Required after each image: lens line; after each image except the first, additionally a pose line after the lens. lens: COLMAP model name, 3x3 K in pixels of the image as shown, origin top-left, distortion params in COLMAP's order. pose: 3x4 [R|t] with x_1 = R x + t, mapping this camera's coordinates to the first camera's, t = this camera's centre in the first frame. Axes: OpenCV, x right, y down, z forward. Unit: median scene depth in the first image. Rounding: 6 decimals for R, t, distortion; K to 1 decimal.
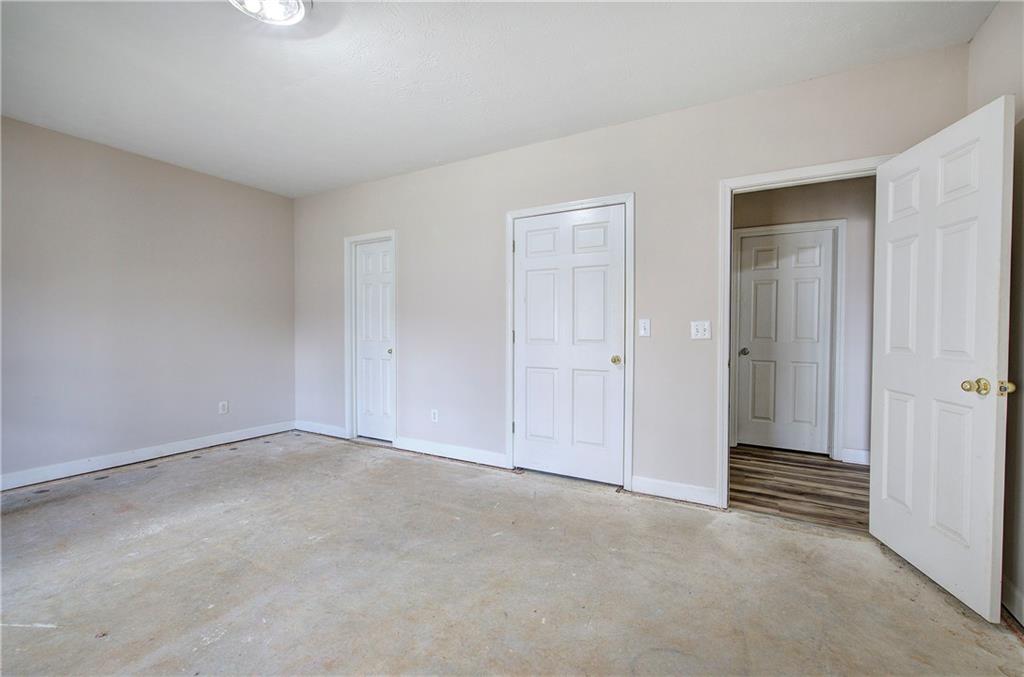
lens RADIAL K [[433.4, 0, 514.4], [0, 433.4, 336.5], [0, 0, 1]] dist [0.000638, 0.000088]
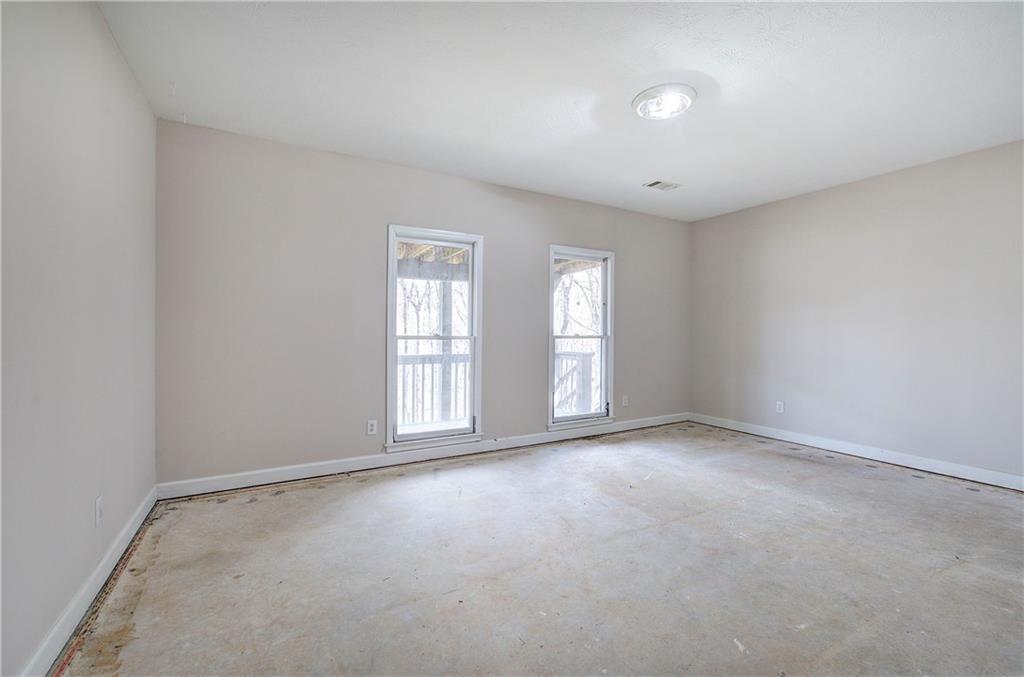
lens RADIAL K [[433.4, 0, 514.7], [0, 433.4, 336.0], [0, 0, 1]] dist [0.000638, 0.000088]
pose [[-0.516530, 0.005151, -0.856254, 0.629905], [-0.016123, 0.999746, 0.015741, -0.029949], [0.856117, 0.021936, -0.516316, 0.902340]]
